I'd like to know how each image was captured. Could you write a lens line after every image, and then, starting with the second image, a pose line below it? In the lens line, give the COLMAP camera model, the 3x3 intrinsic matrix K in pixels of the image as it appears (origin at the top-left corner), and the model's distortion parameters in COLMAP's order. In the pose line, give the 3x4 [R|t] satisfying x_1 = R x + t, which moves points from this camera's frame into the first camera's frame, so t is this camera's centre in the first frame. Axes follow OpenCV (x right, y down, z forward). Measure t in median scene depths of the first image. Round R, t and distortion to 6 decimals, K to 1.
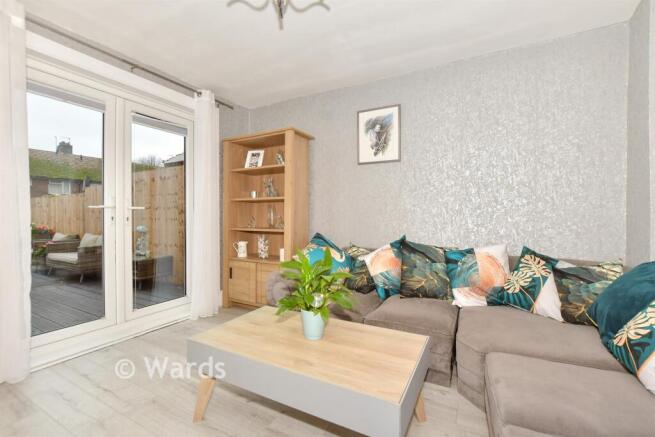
lens RADIAL K [[289.3, 0, 324.2], [0, 289.3, 218.9], [0, 0, 1]] dist [-0.020366, 0.000243]
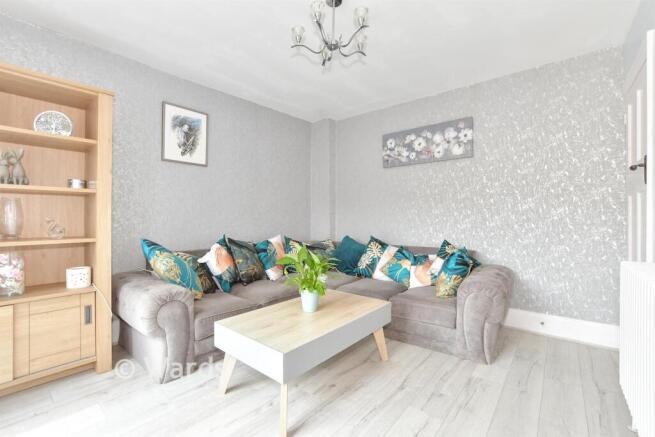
lens RADIAL K [[289.3, 0, 322.8], [0, 289.3, 216.5], [0, 0, 1]] dist [-0.020366, 0.000243]
pose [[0.213054, -0.001780, 0.977039, -0.680904], [0.006619, 0.999978, 0.000378, -0.011250], [-0.977018, 0.006387, 0.213061, 0.341664]]
